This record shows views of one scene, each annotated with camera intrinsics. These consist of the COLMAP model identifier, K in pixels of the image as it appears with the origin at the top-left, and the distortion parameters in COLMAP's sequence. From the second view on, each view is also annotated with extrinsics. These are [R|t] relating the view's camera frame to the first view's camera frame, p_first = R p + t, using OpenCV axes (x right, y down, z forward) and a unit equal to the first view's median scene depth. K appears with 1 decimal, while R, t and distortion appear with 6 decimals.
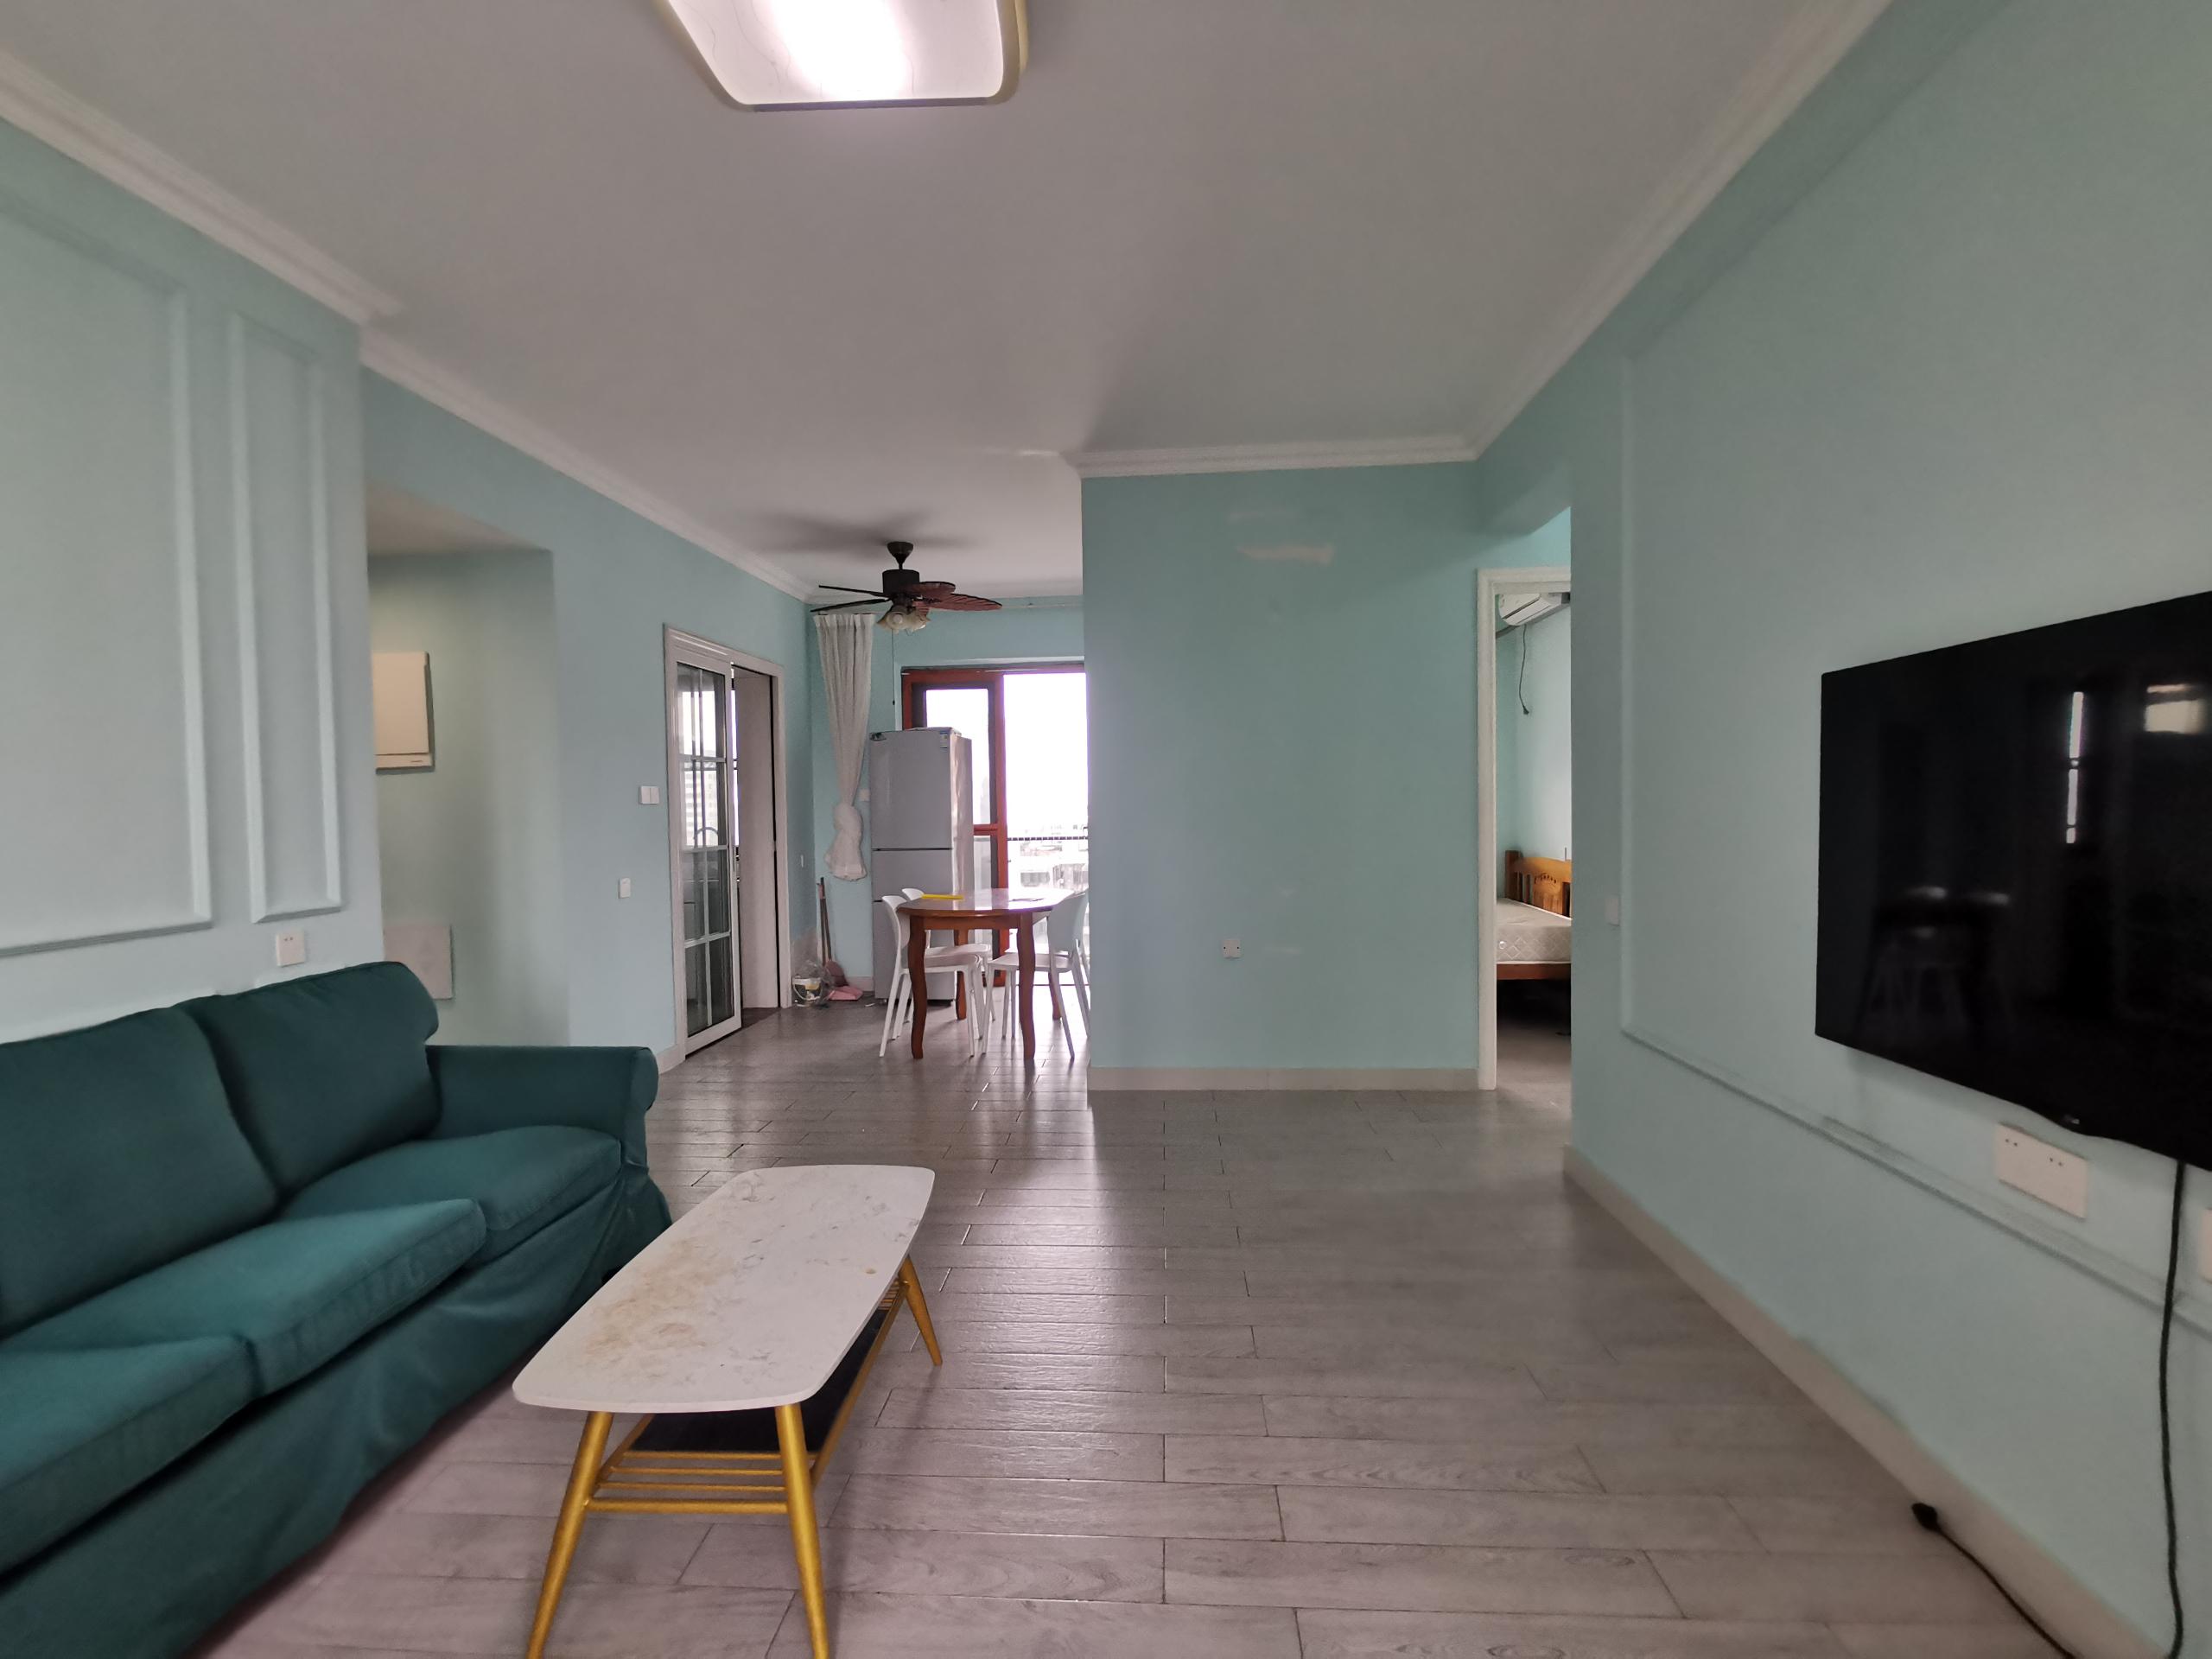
lens RADIAL K [[1069.6, 0, 1100.2], [0, 1069.6, 836.2], [0, 0, 1]] dist [-0.004536, -0.001240]
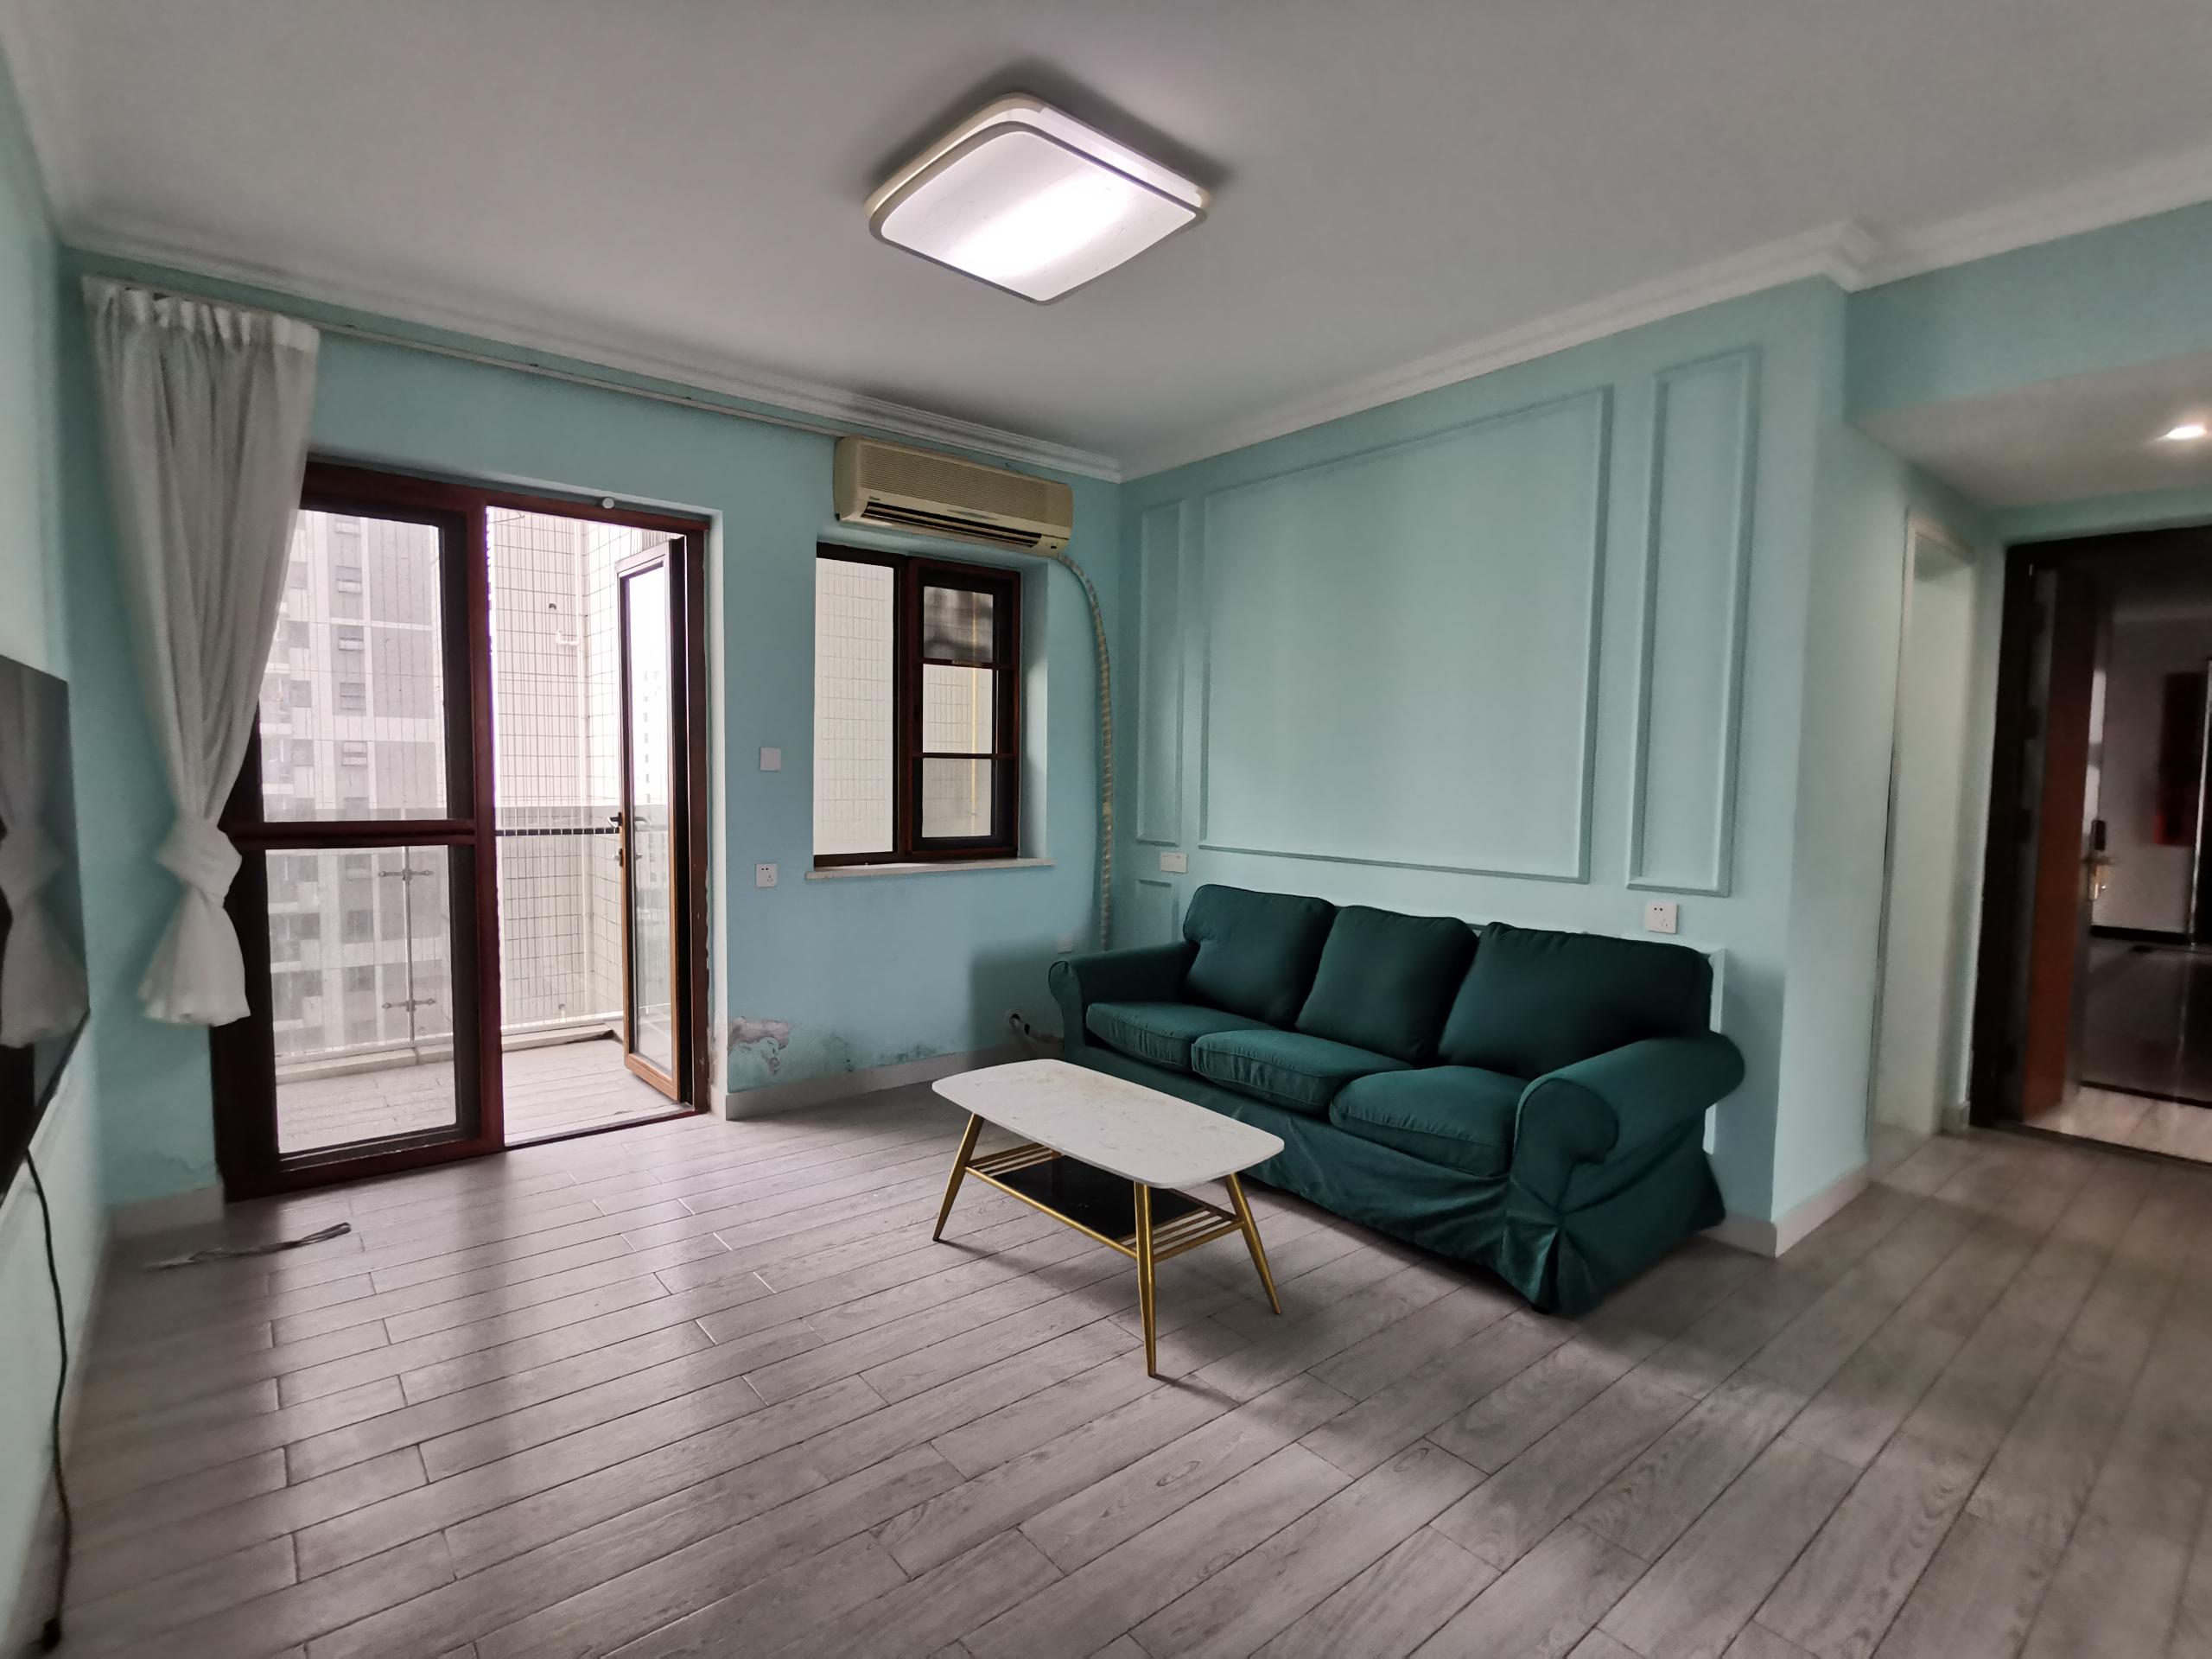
lens RADIAL K [[1069.6, 0, 1093.5], [0, 1069.6, 840.7], [0, 0, 1]] dist [-0.004536, -0.001240]
pose [[-0.731961, 0.054239, -0.679184, 0.576919], [-0.018641, 0.994859, 0.099539, -0.099864], [0.681092, 0.085520, -0.727187, 1.784294]]
